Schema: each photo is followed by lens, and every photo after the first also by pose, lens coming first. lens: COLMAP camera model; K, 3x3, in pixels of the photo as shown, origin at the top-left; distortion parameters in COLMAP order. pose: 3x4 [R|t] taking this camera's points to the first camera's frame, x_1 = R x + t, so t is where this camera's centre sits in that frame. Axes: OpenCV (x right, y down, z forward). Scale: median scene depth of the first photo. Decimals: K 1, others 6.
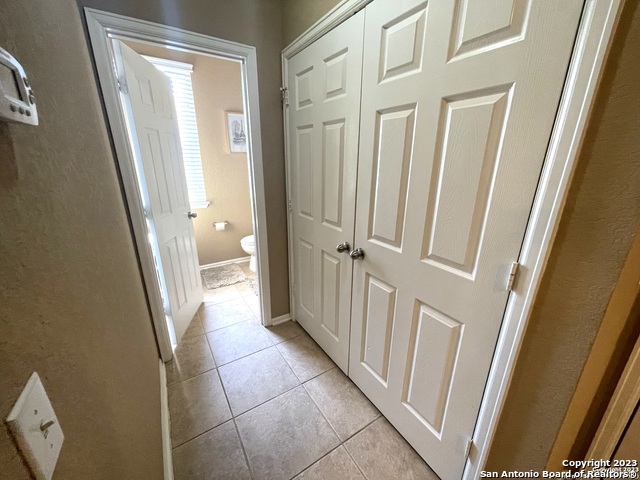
lens RADIAL K [[257.7, 0, 320.0], [0, 257.7, 240.0], [0, 0, 1]] dist [-0.000535, 0.000221]
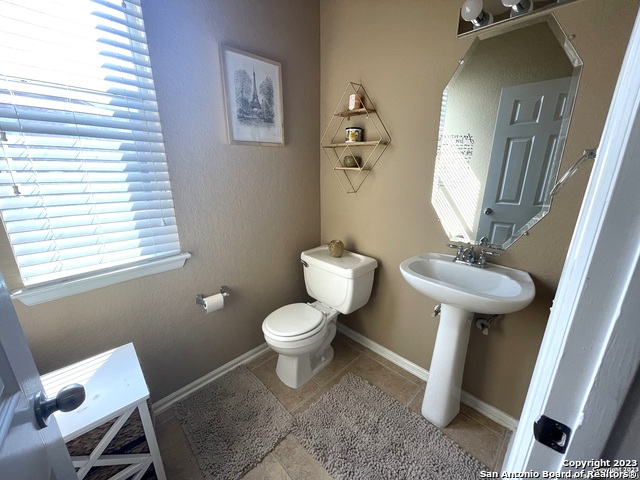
lens RADIAL K [[257.7, 0, 320.0], [0, 257.7, 240.0], [0, 0, 1]] dist [-0.000535, 0.000221]
pose [[0.974875, -0.066003, 0.212751, -0.305408], [0.071852, 0.997217, -0.019871, -0.145587], [-0.210848, 0.034658, 0.976904, 0.530391]]
